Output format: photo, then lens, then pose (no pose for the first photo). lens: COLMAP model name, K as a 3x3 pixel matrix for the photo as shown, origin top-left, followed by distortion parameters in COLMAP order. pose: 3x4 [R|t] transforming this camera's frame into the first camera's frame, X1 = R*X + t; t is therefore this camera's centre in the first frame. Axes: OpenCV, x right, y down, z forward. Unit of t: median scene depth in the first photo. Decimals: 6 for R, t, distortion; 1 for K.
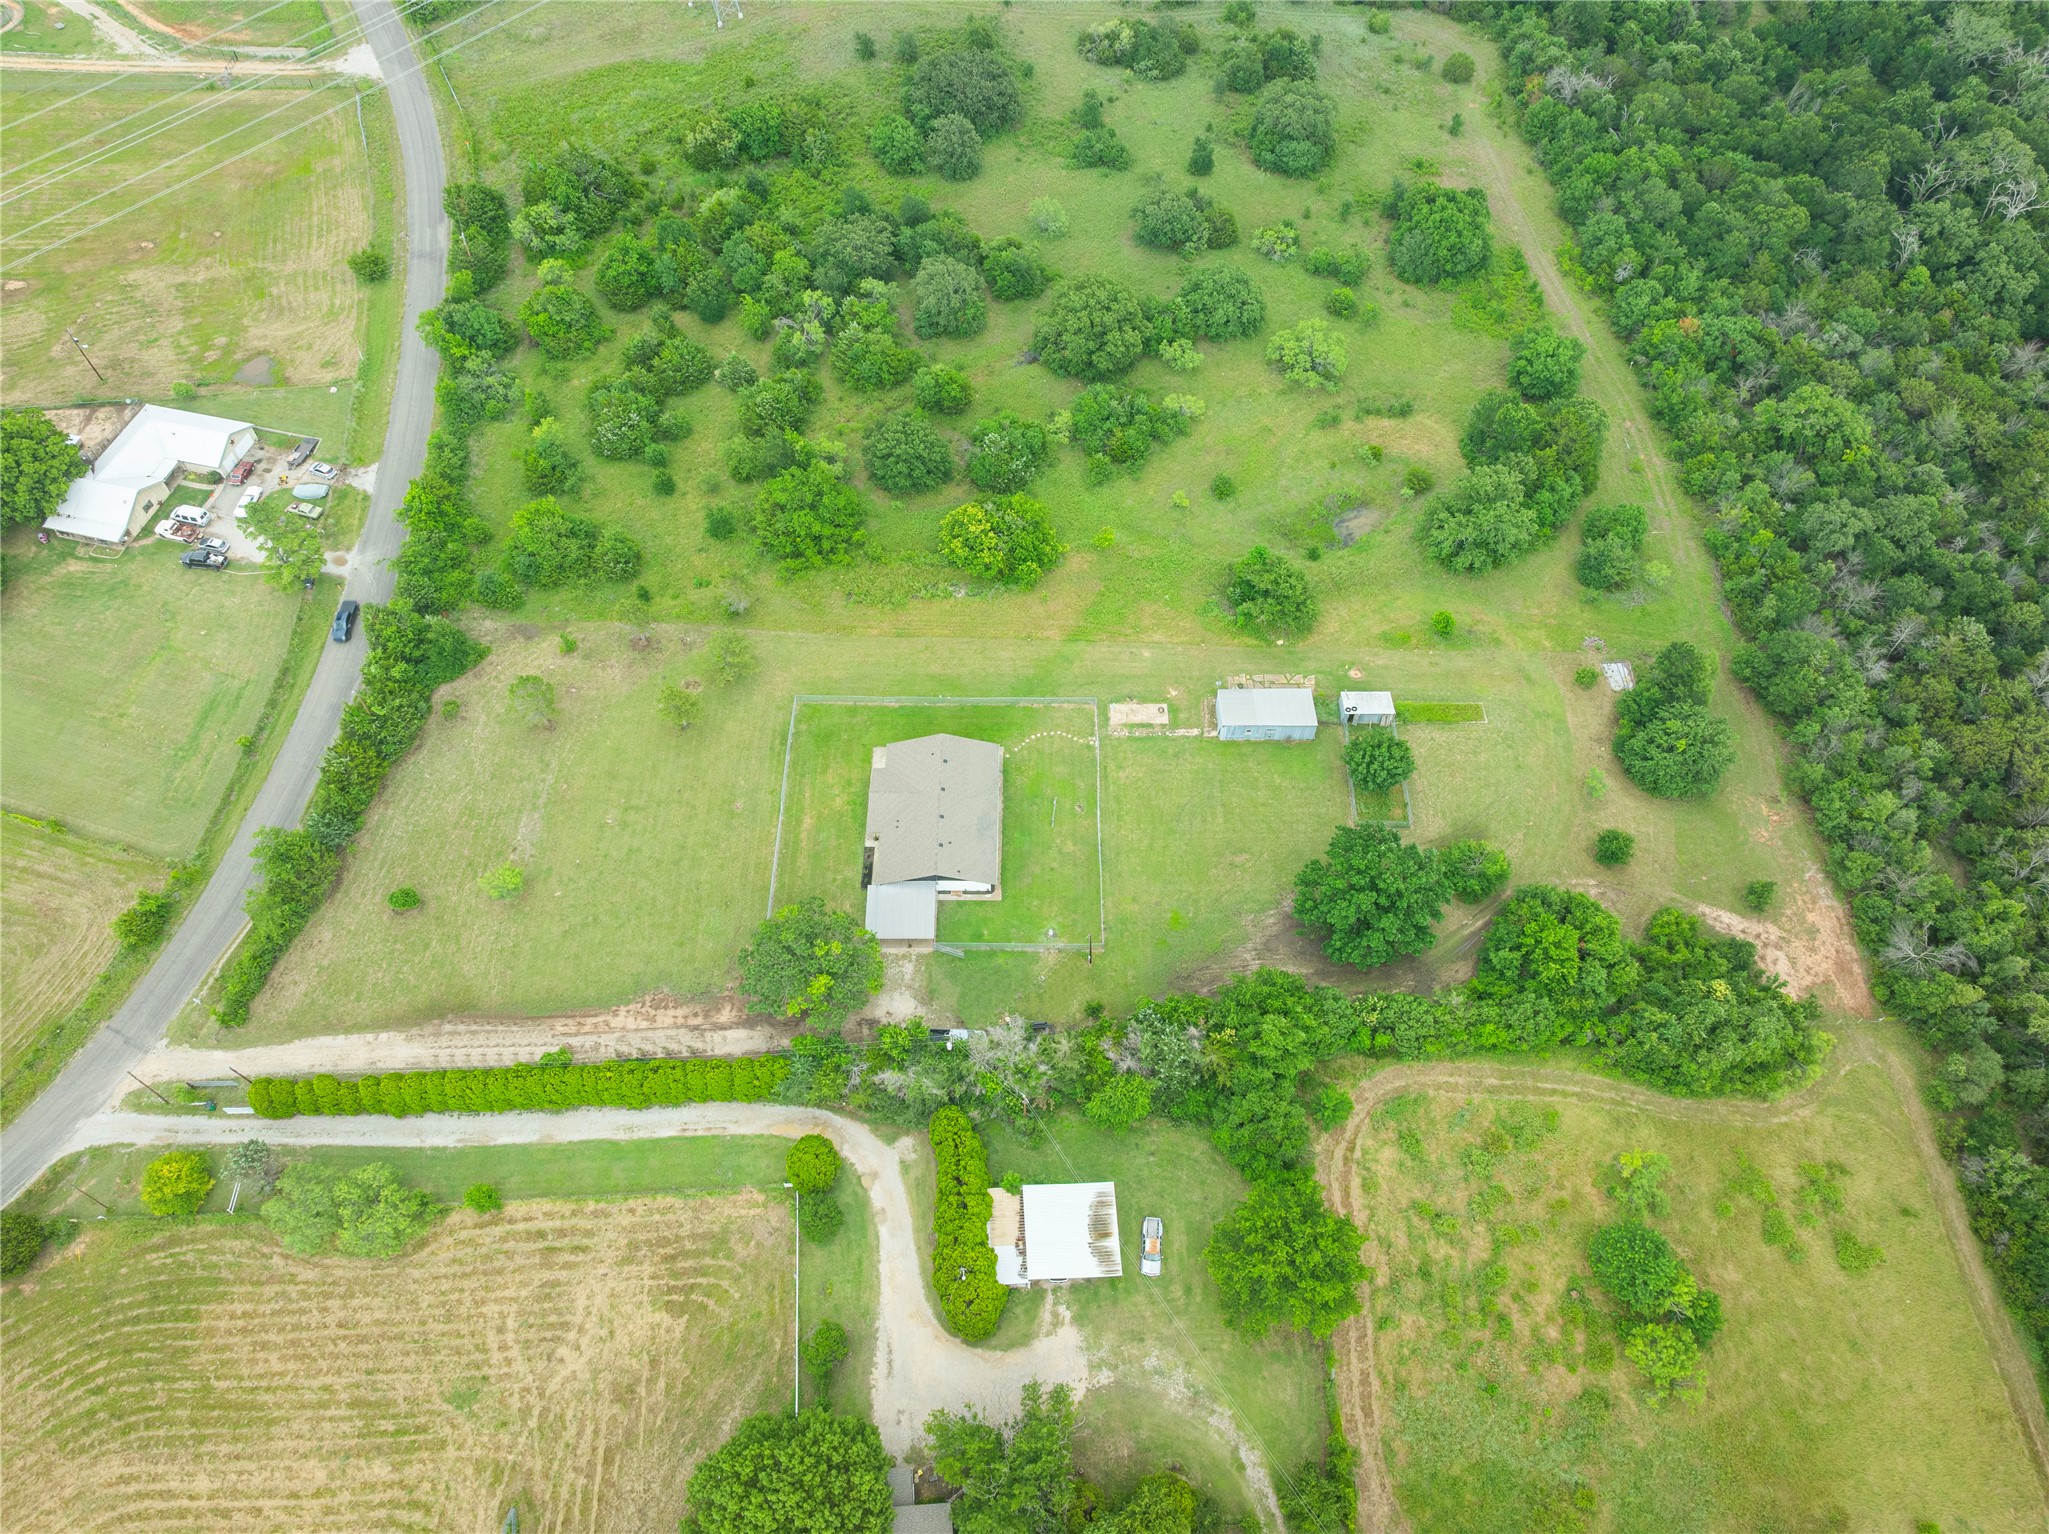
lens RADIAL K [[1444.1, 0, 1026.3], [0, 1444.1, 757.9], [0, 0, 1]] dist [-0.033258, 0.001866]
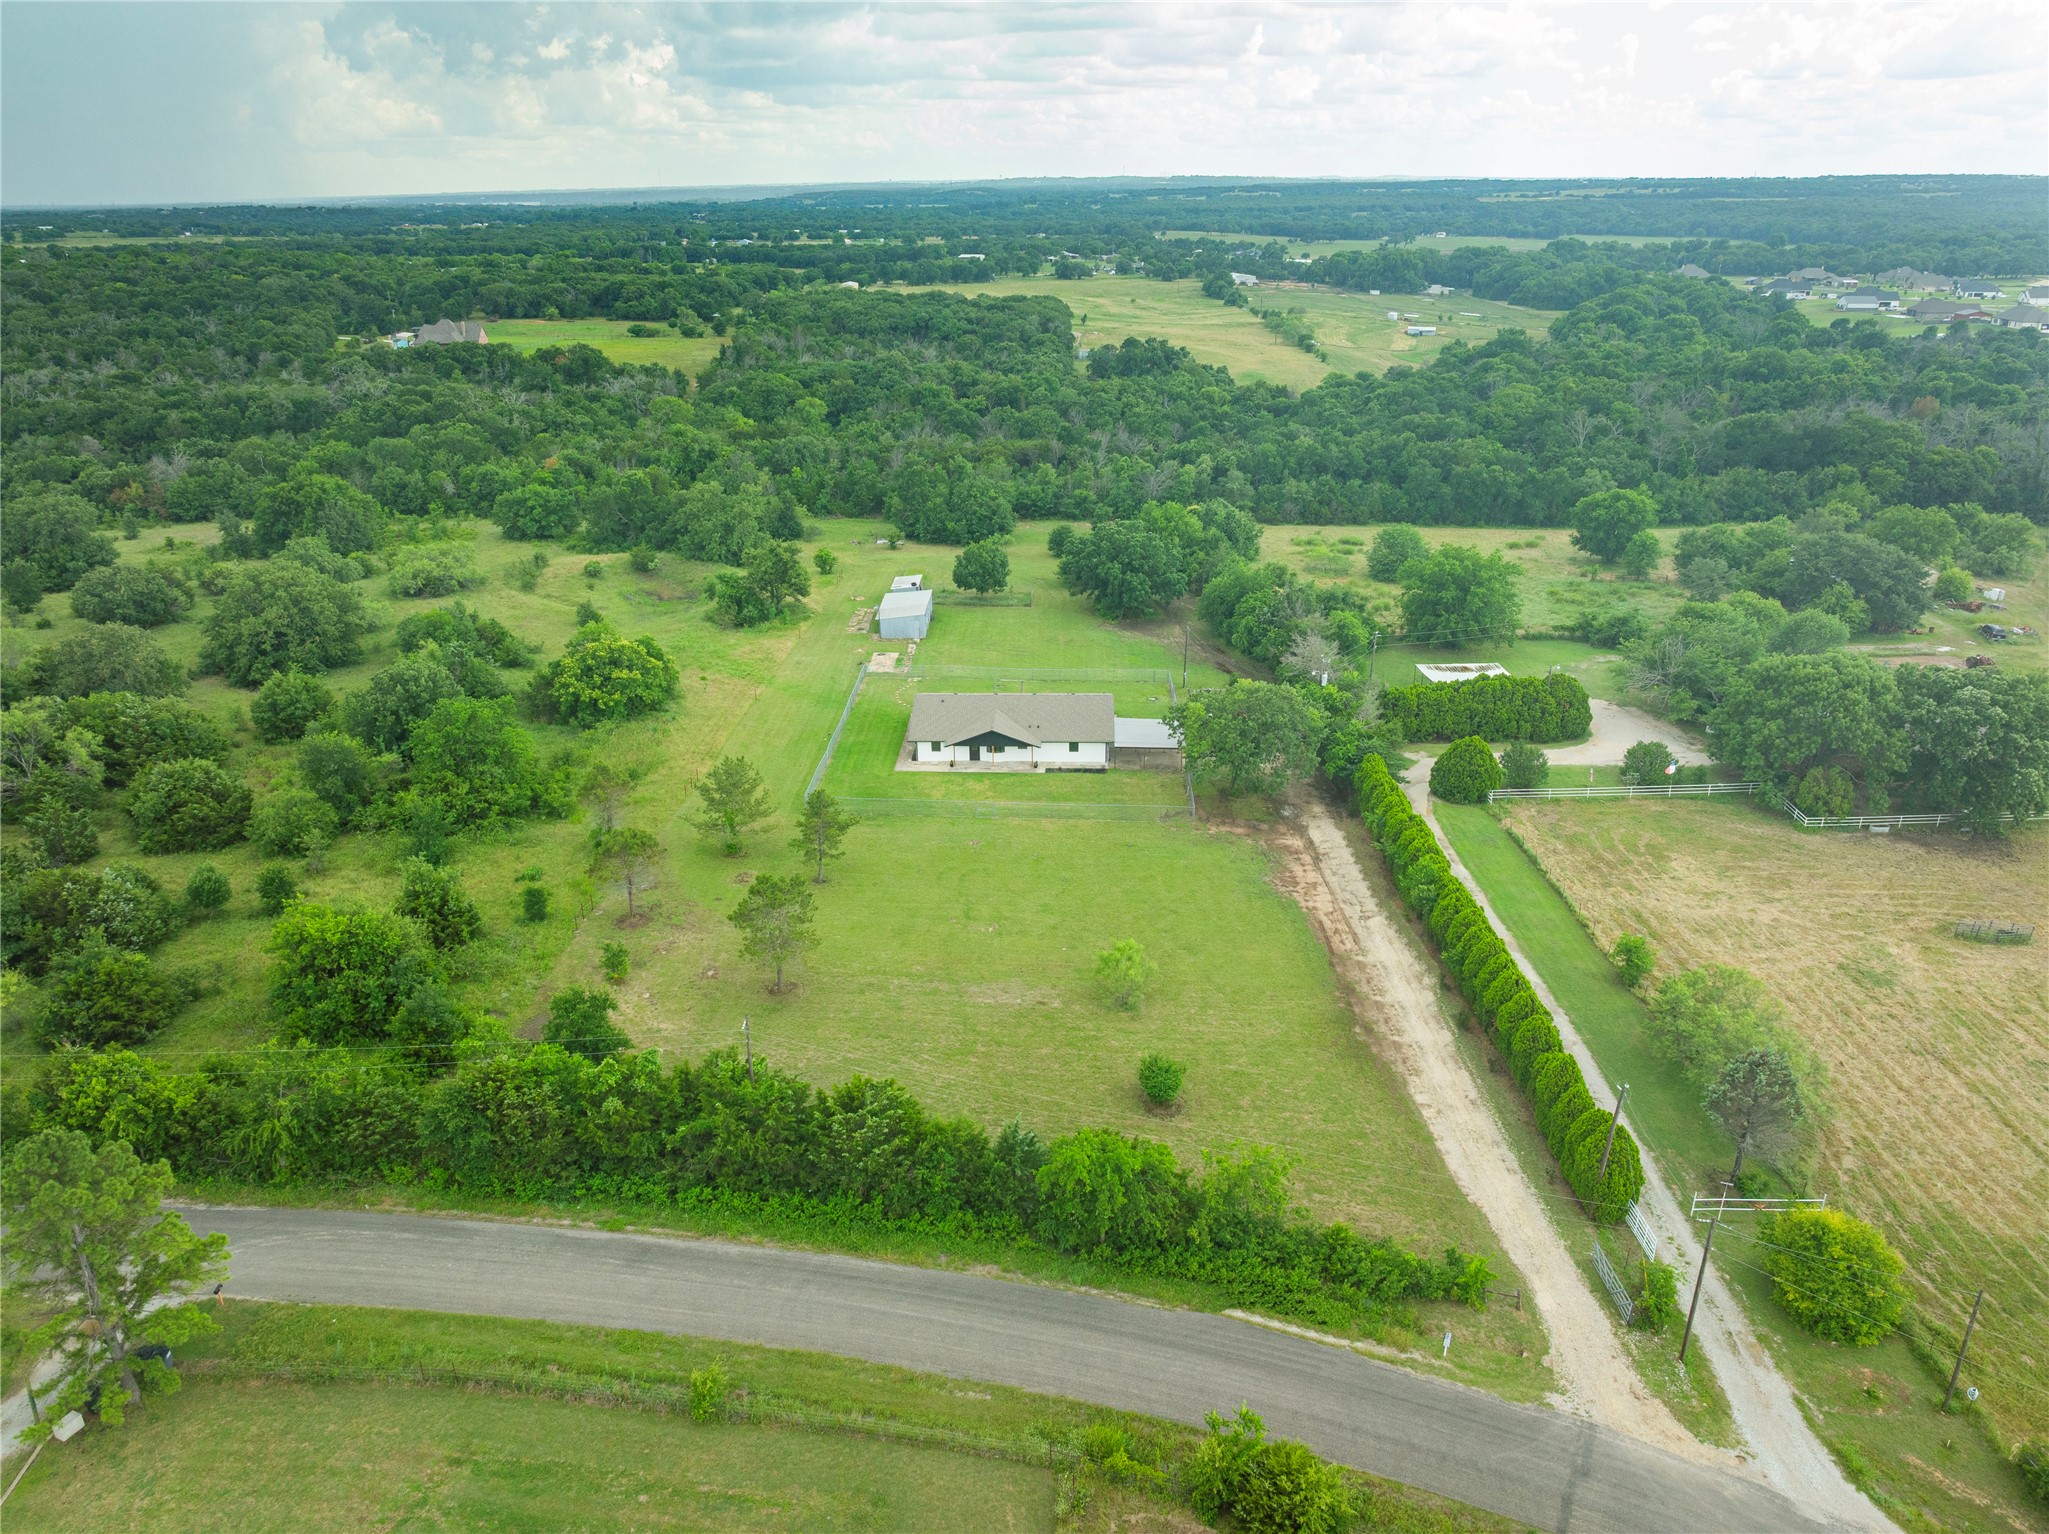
lens RADIAL K [[1444.1, 0, 1026.3], [0, 1444.1, 757.9], [0, 0, 1]] dist [-0.033258, 0.001866]
pose [[0.032281, -0.375639, 0.926204, -0.961156], [0.822766, 0.536122, 0.188758, -0.116061], [-0.567463, 0.755956, 0.326369, 0.831494]]
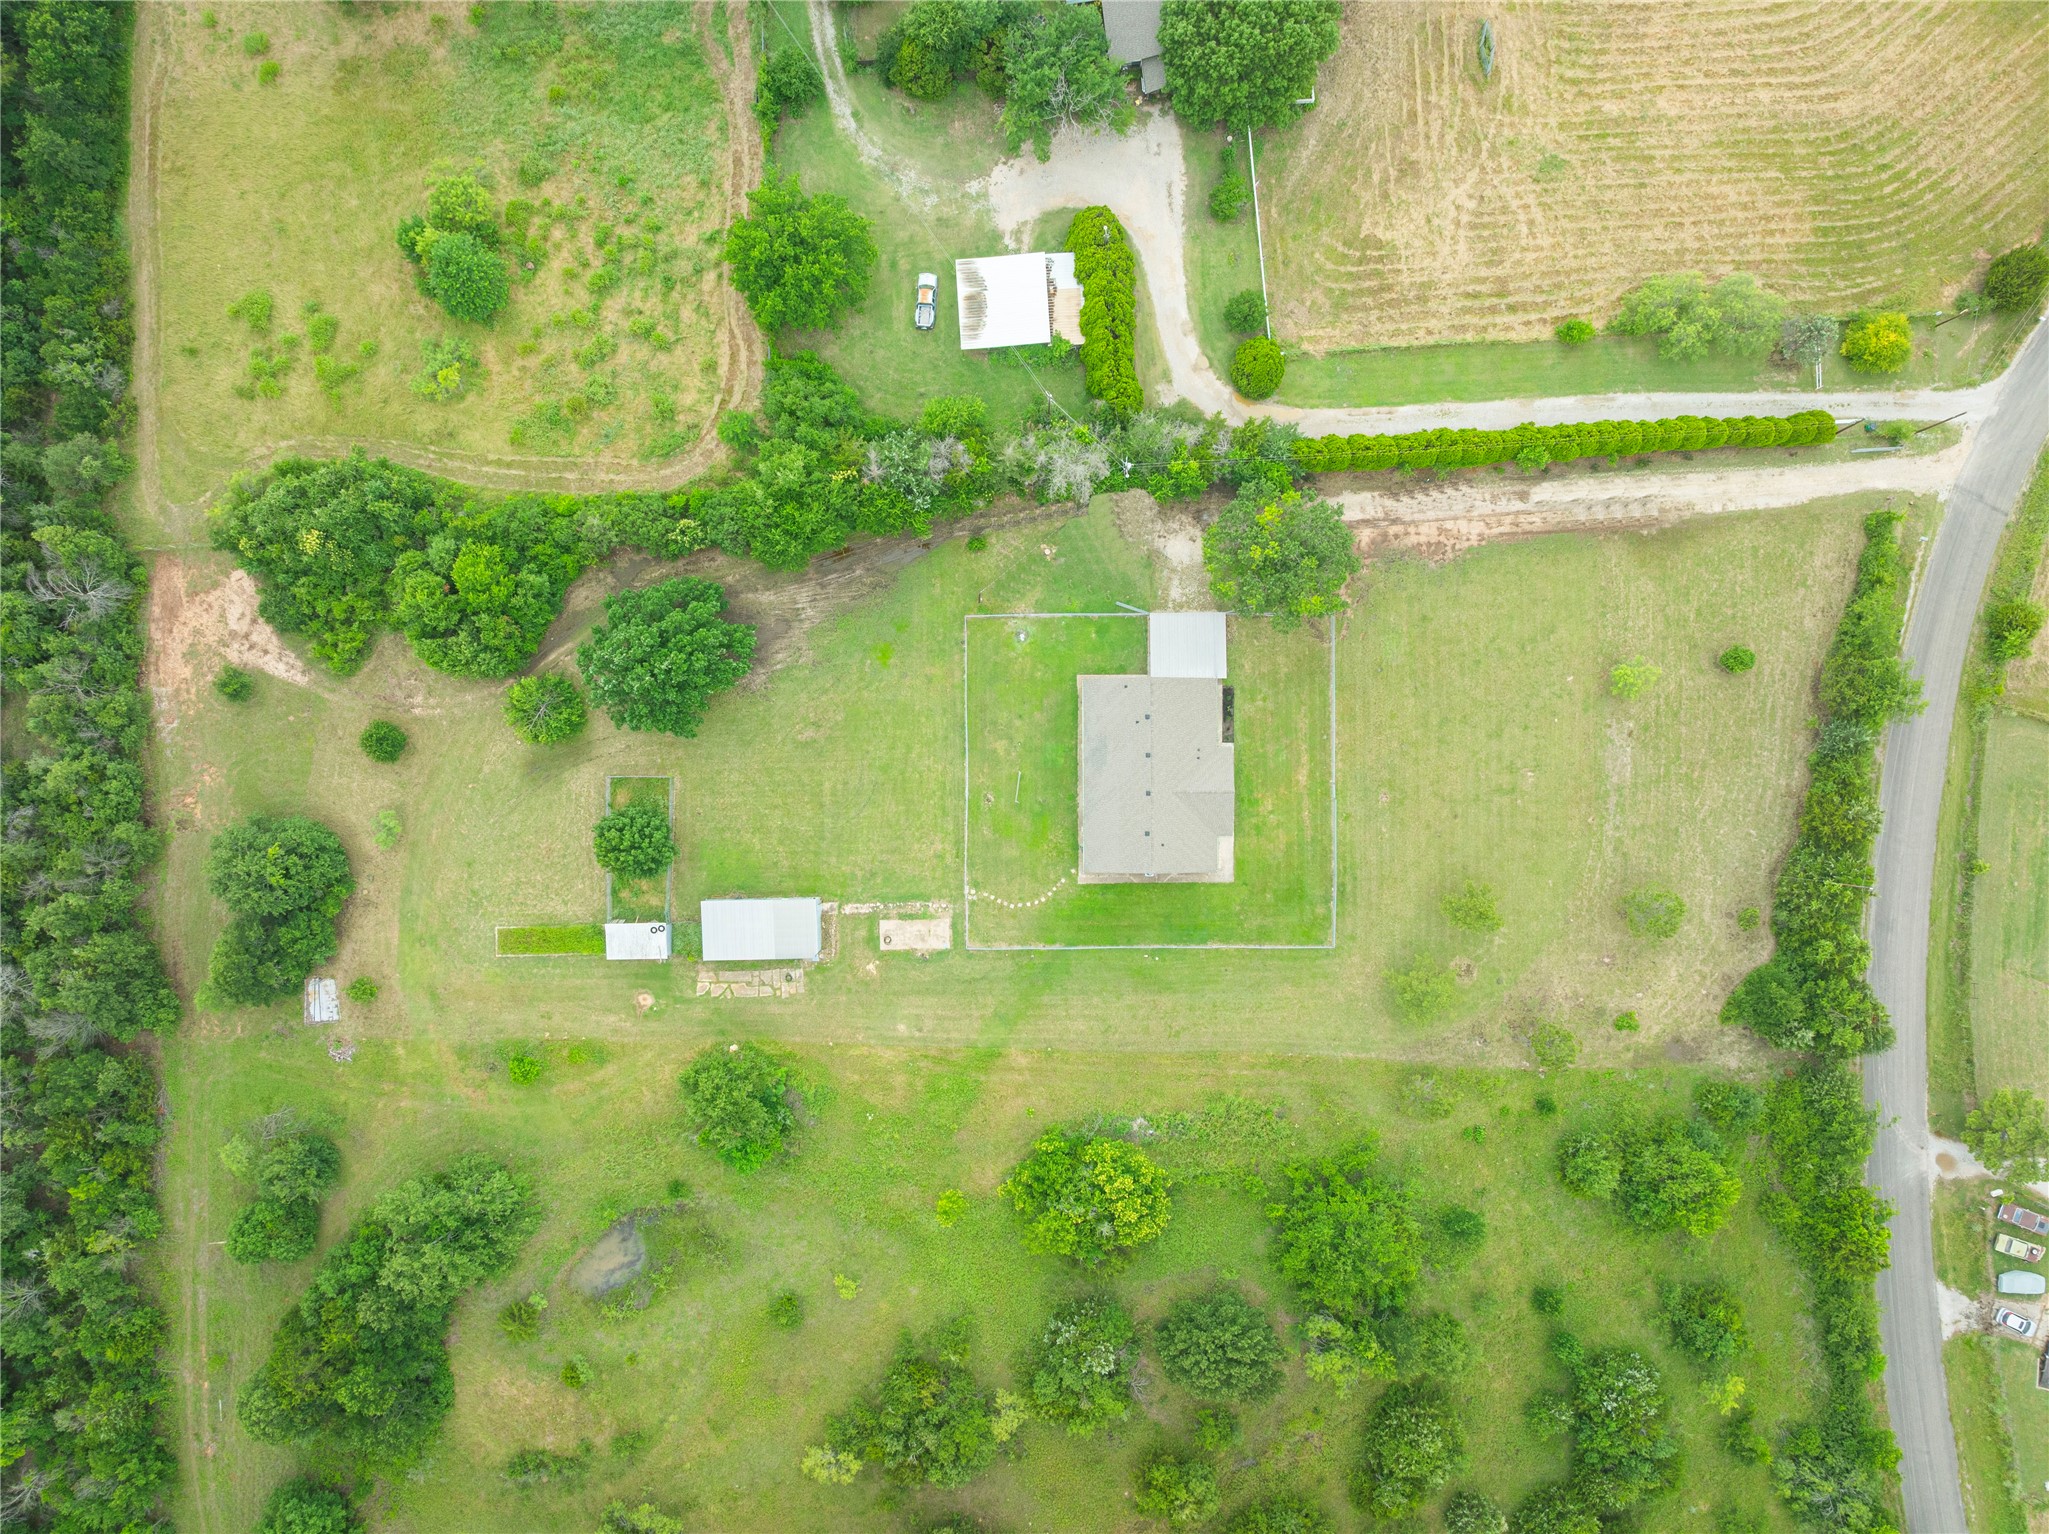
lens RADIAL K [[1408.1, 0, 1027.3], [0, 1408.1, 726.3], [0, 0, 1]] dist [-0.035219, 0.005078]
pose [[-0.999963, 0.008366, -0.001800, 0.017333], [-0.007866, -0.815708, 0.578410, -0.479263], [0.003371, 0.578403, 0.815744, 0.331913]]
